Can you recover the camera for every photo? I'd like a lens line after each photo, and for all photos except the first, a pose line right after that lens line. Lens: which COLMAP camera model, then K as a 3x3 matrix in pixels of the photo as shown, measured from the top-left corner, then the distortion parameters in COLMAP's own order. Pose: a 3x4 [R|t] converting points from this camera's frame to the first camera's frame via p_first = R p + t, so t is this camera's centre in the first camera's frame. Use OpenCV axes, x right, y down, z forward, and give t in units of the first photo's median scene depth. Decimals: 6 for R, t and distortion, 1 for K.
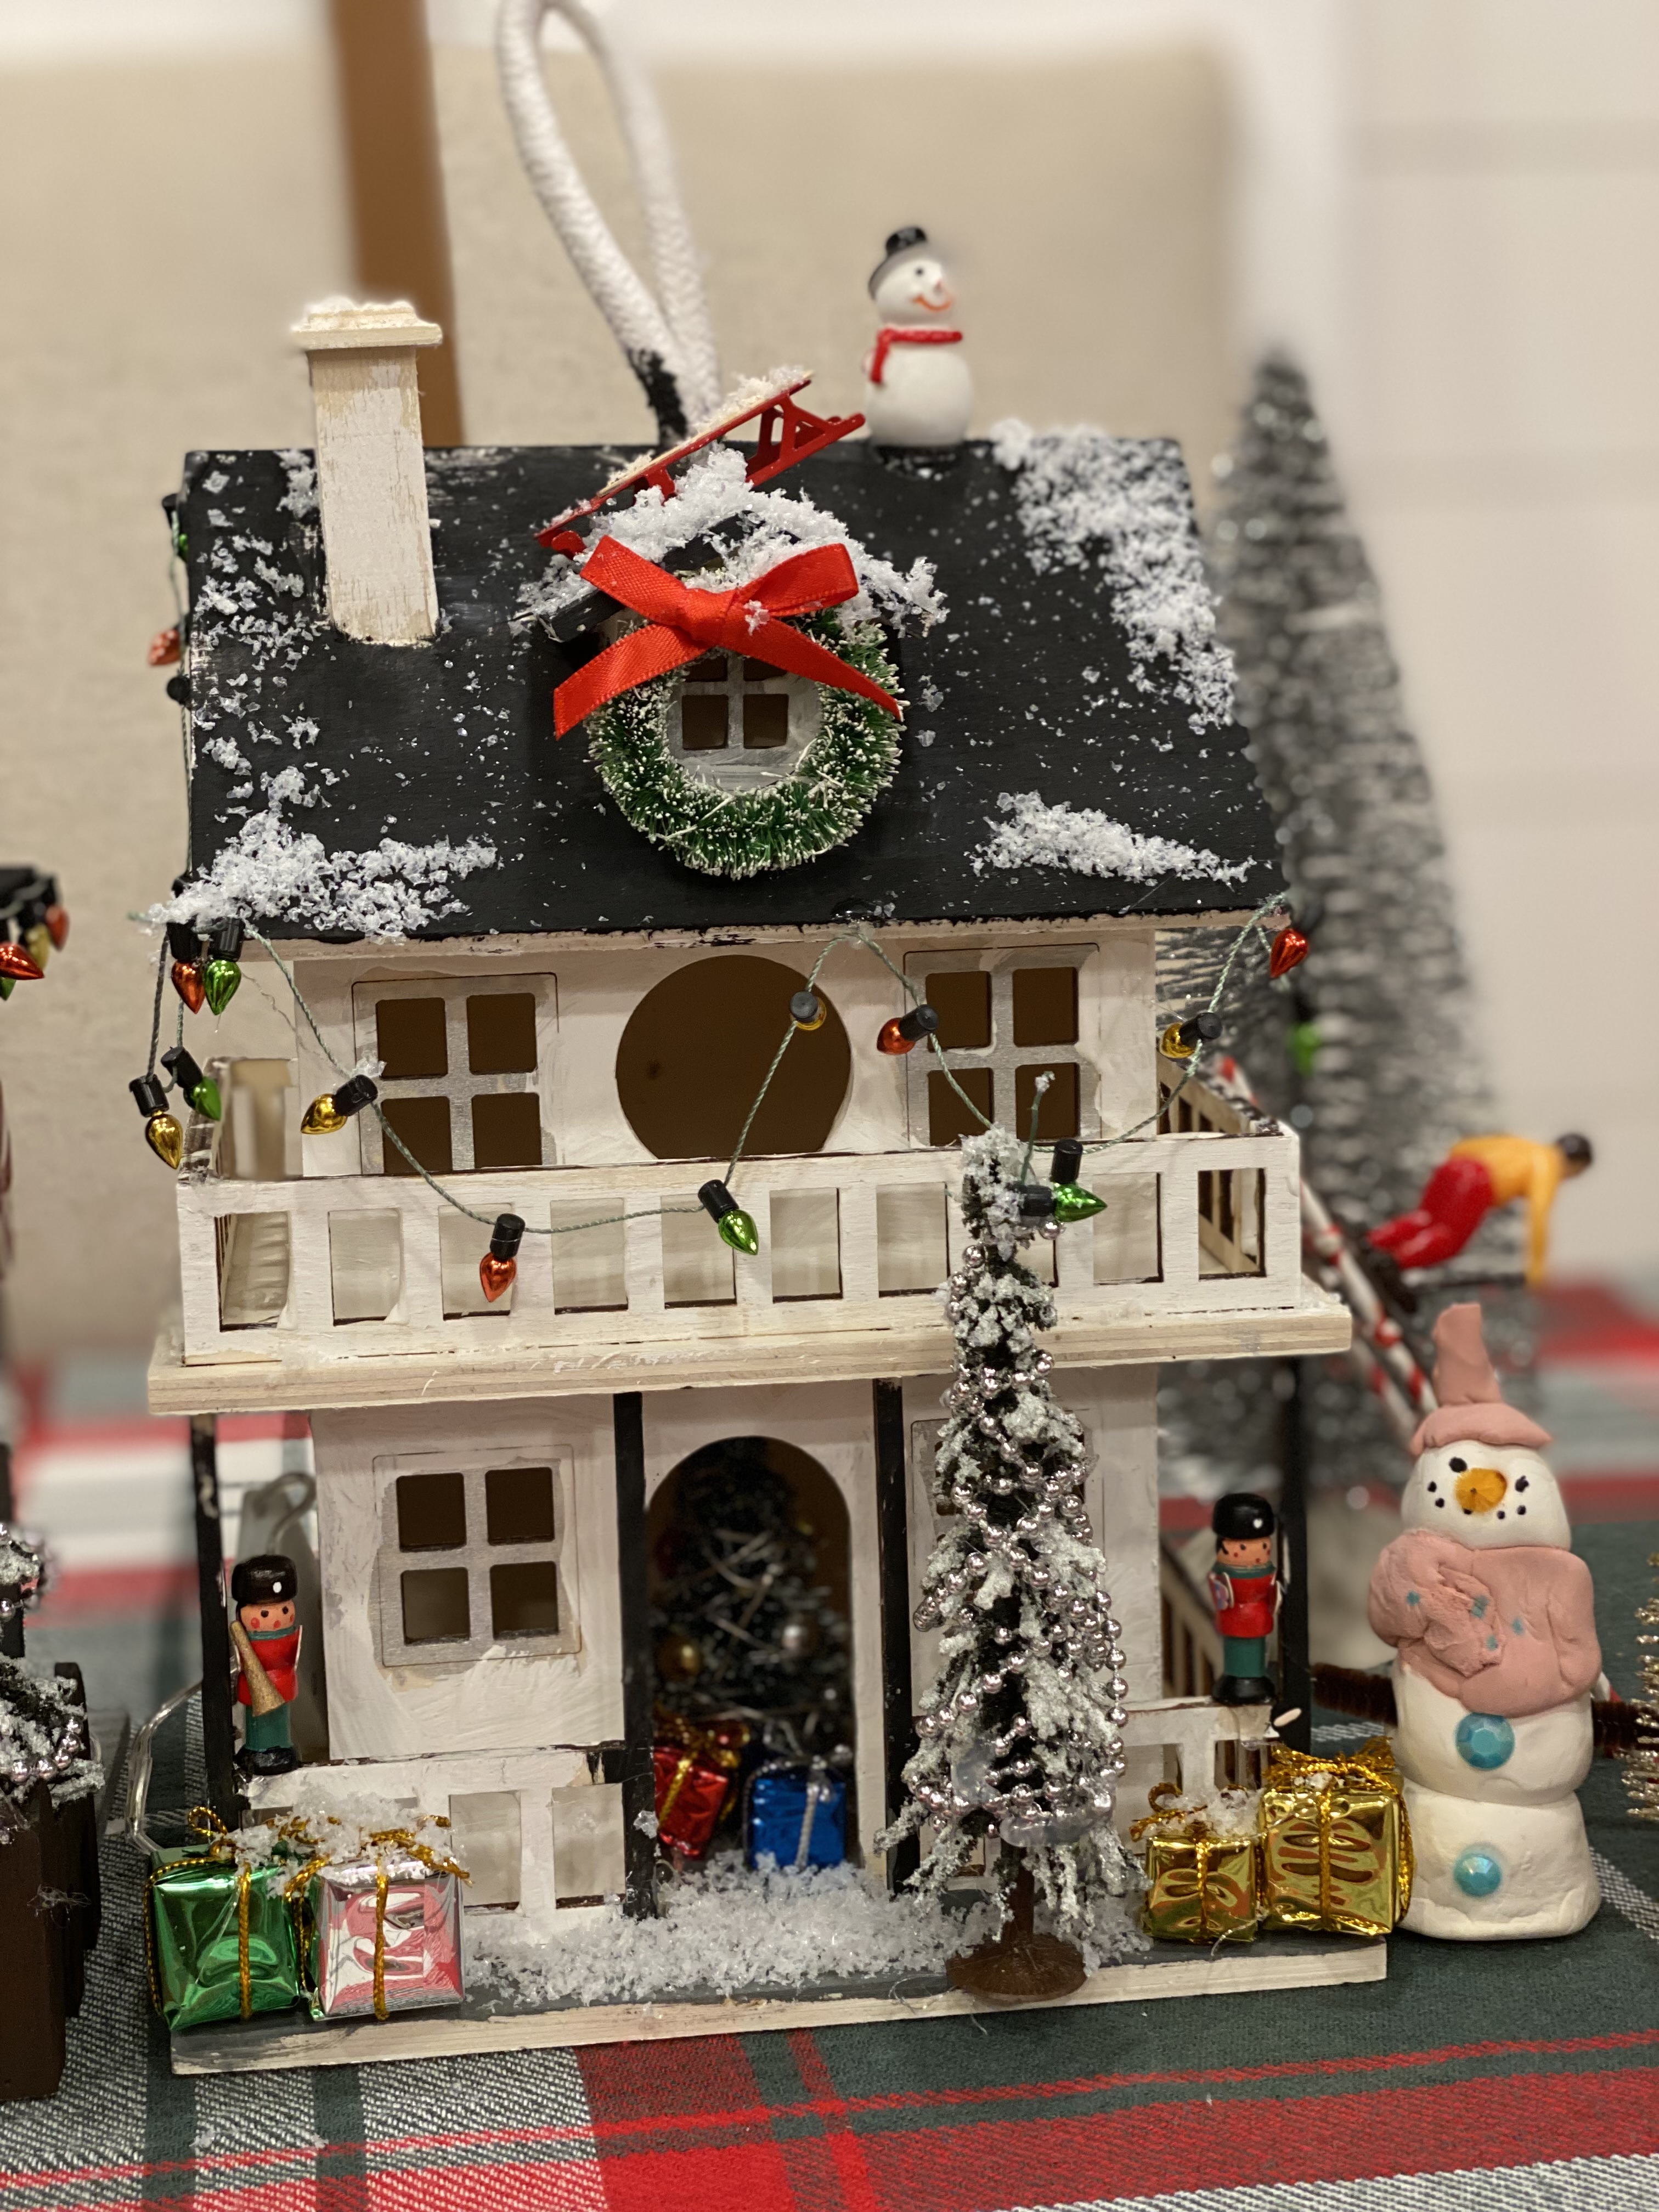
lens RADIAL K [[3378.7, 0, 829.5], [0, 3378.7, 1106.0], [0, 0, 1]] dist [0.085984, -0.242410]
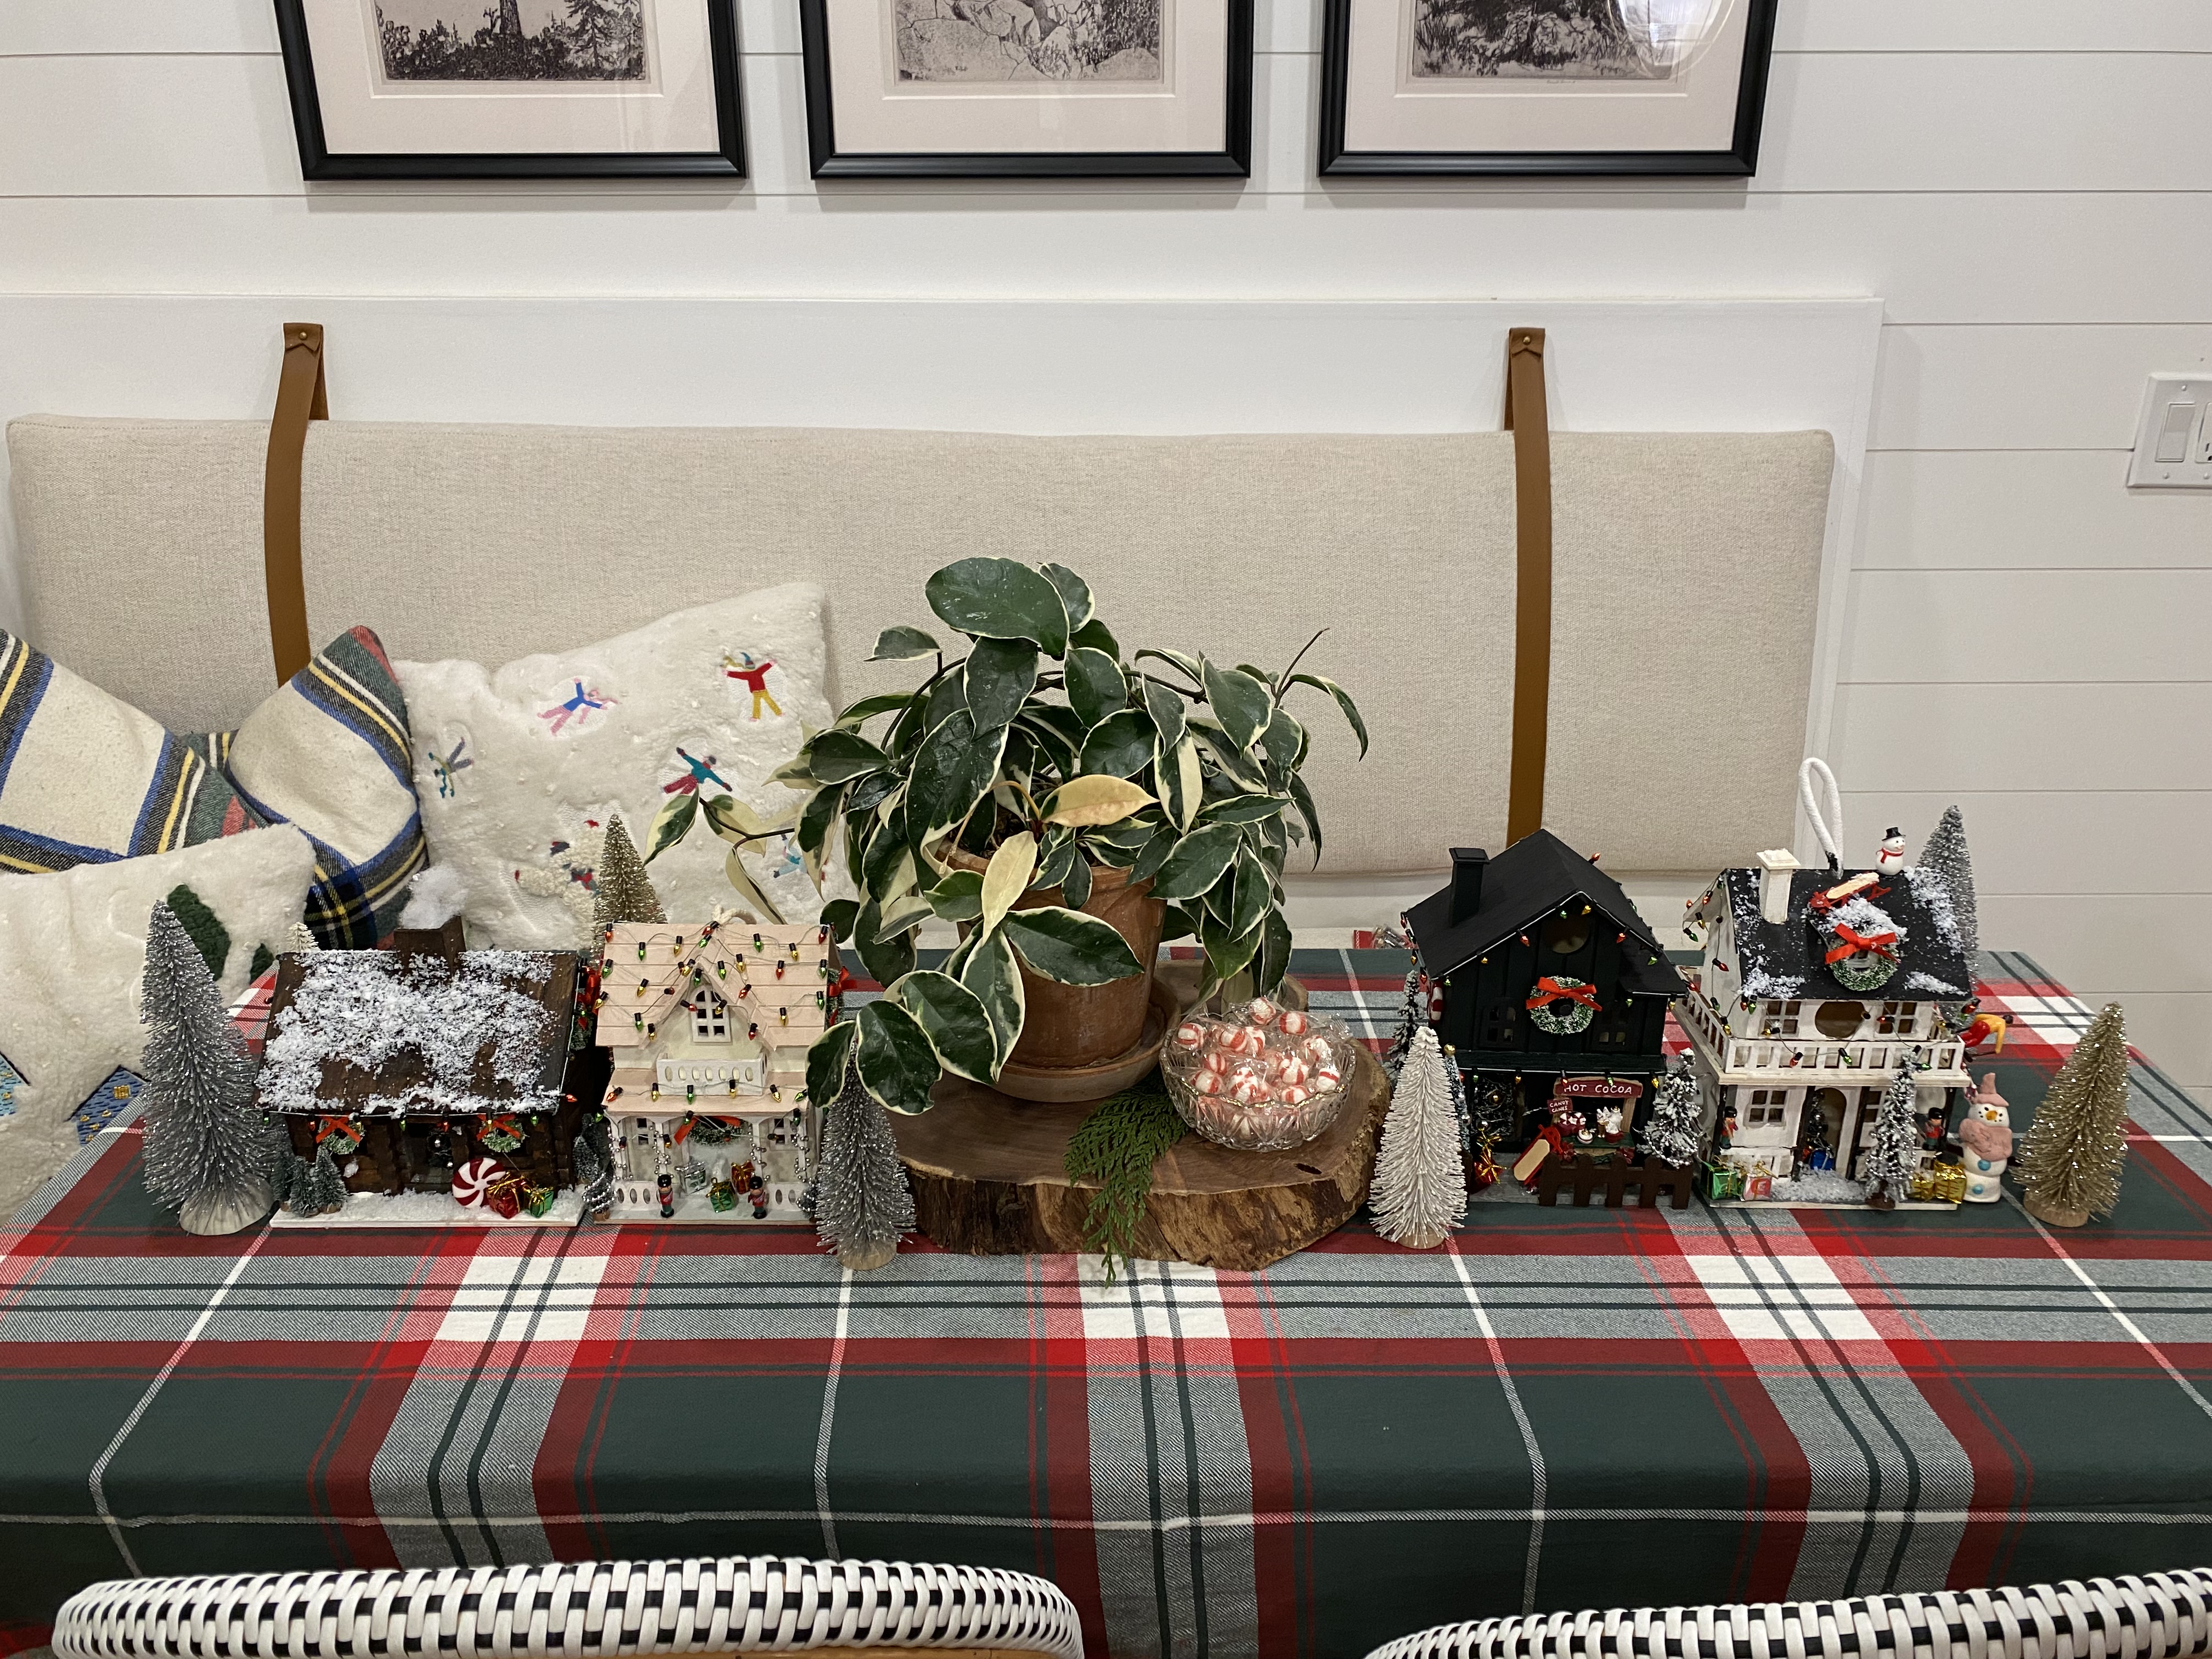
lens RADIAL K [[1654.8, 0, 1106.0], [0, 1654.8, 829.5], [0, 0, 1]] dist [0.001594, -0.001219]
pose [[0.988419, 0.077213, -0.130641, -0.773084], [-0.049078, 0.977263, 0.206275, -0.705129], [0.143597, -0.197474, 0.969734, -1.366973]]
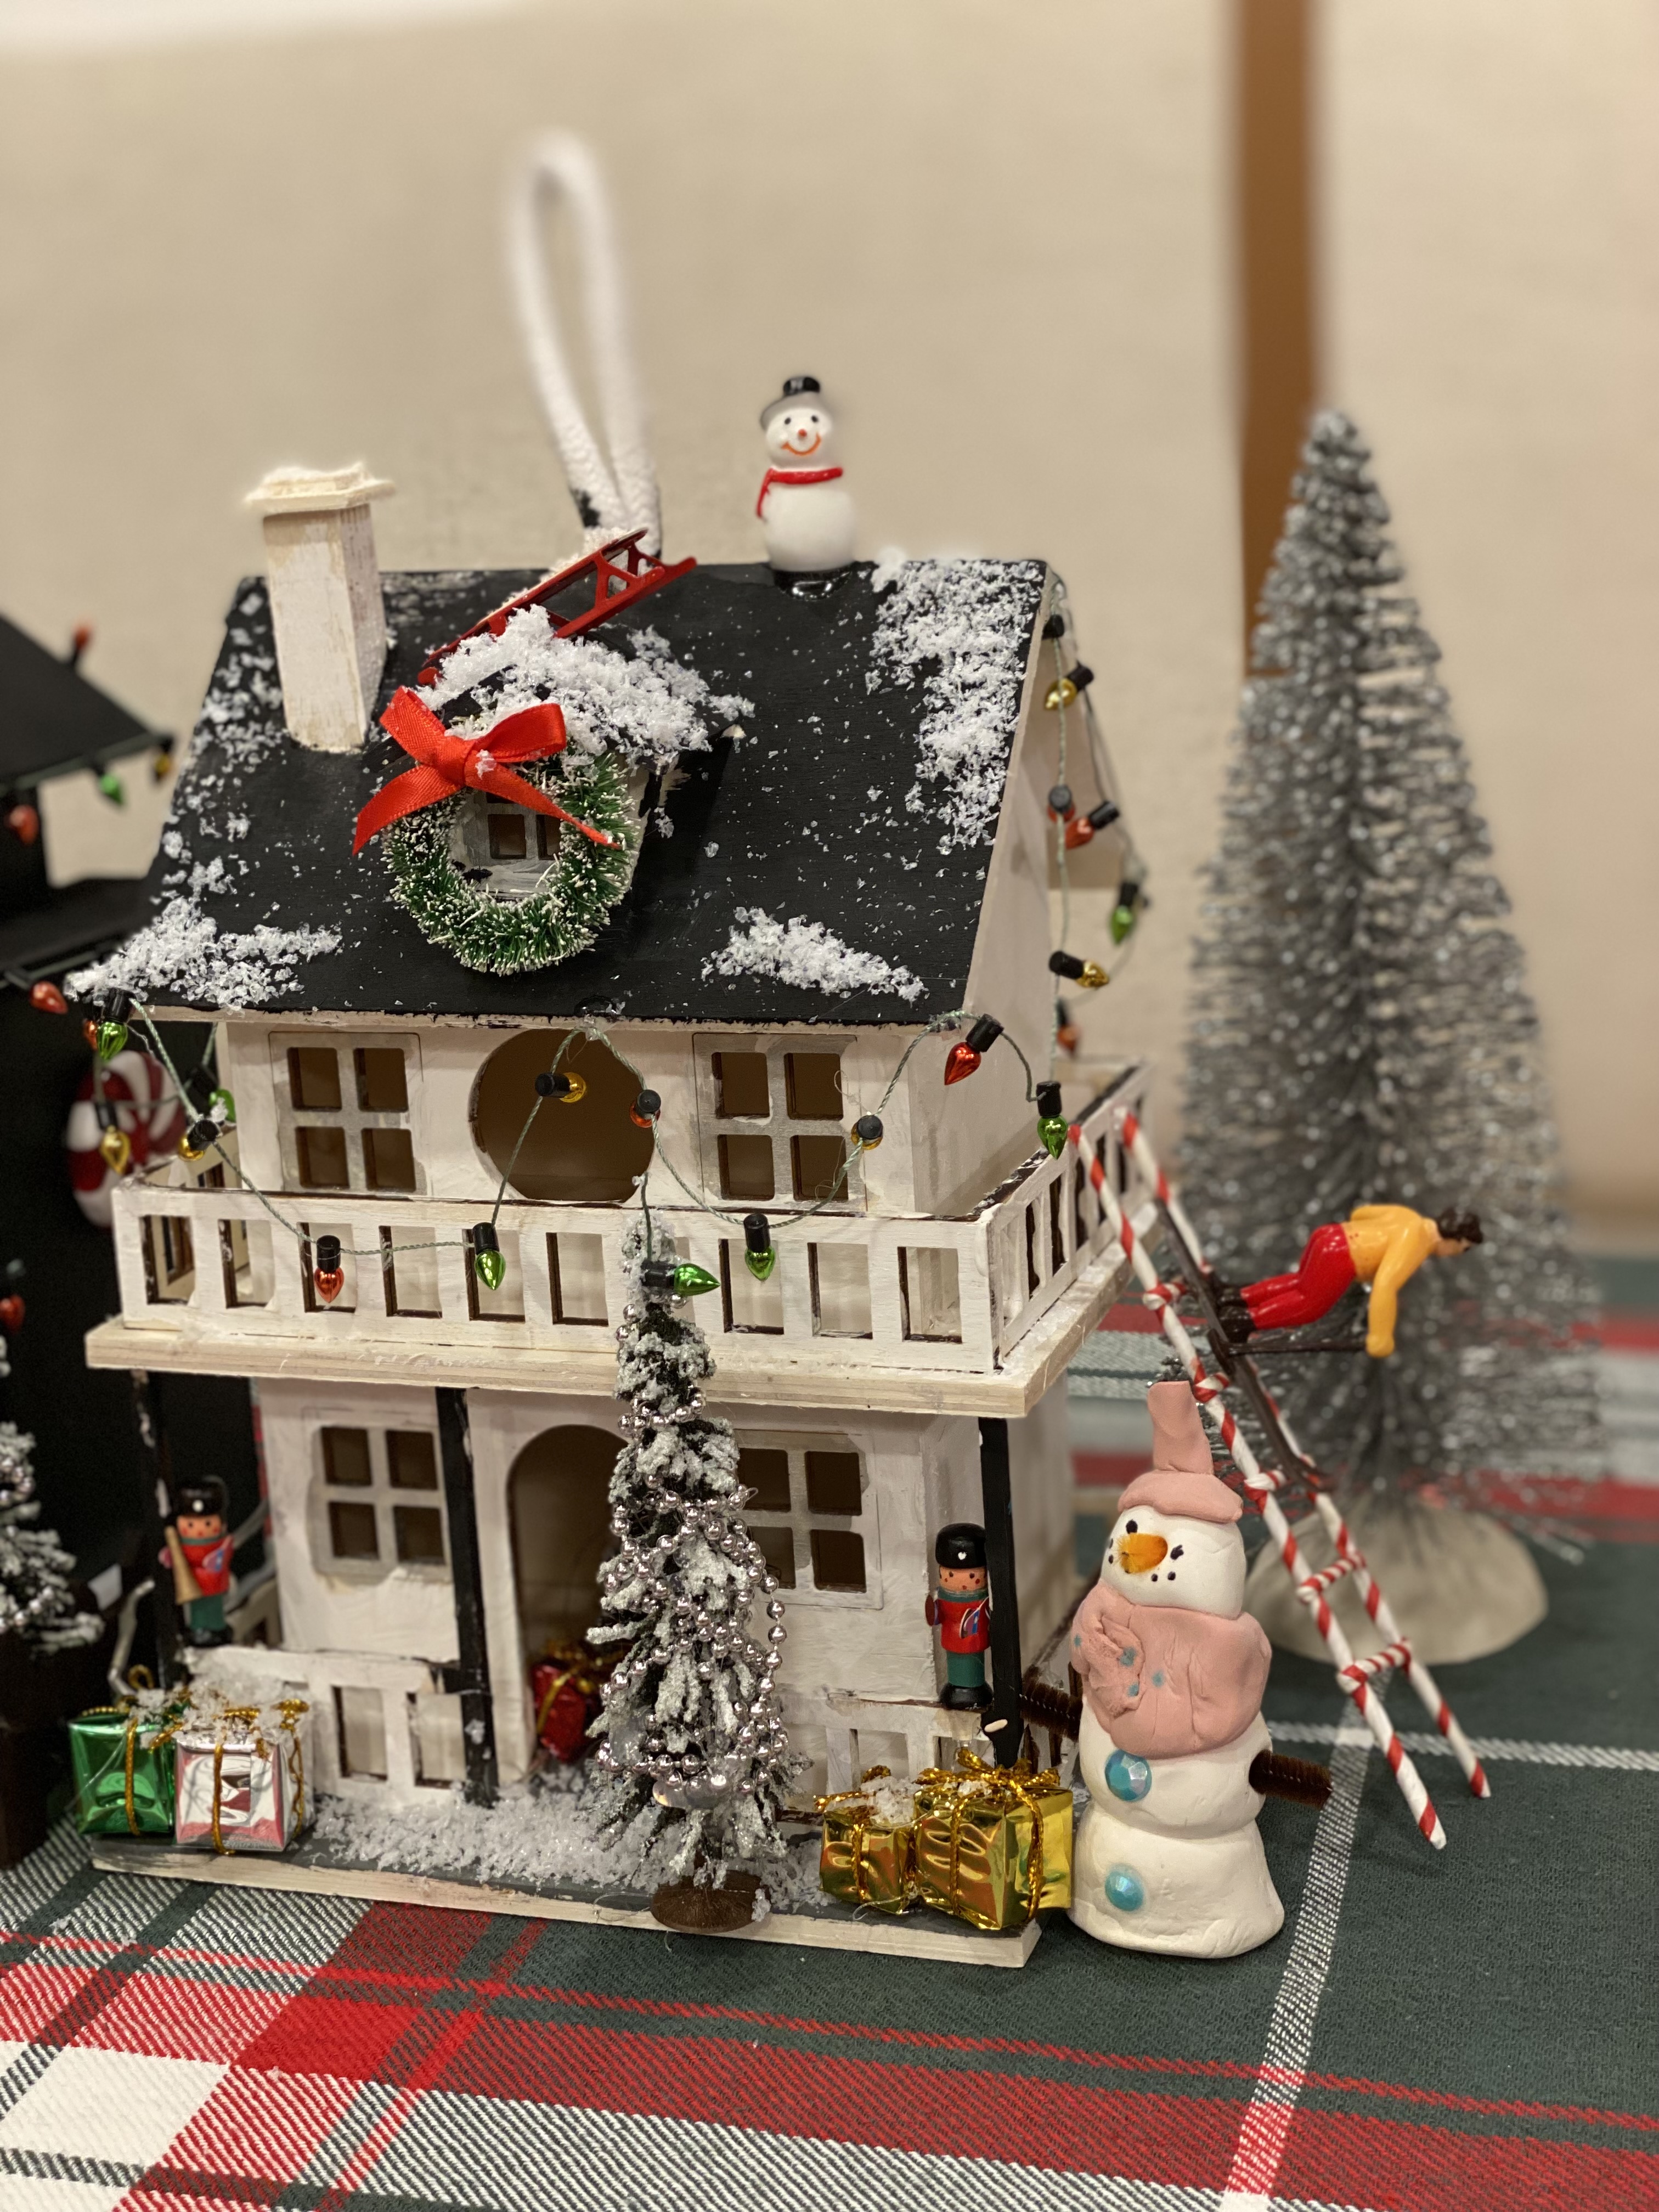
lens RADIAL K [[3378.7, 0, 829.5], [0, 3378.7, 1106.0], [0, 0, 1]] dist [0.085984, -0.242410]
pose [[0.899609, 0.078757, -0.429536, 0.572279], [-0.039869, 0.994307, 0.098809, -0.138788], [0.434872, -0.071764, 0.897628, -0.023362]]
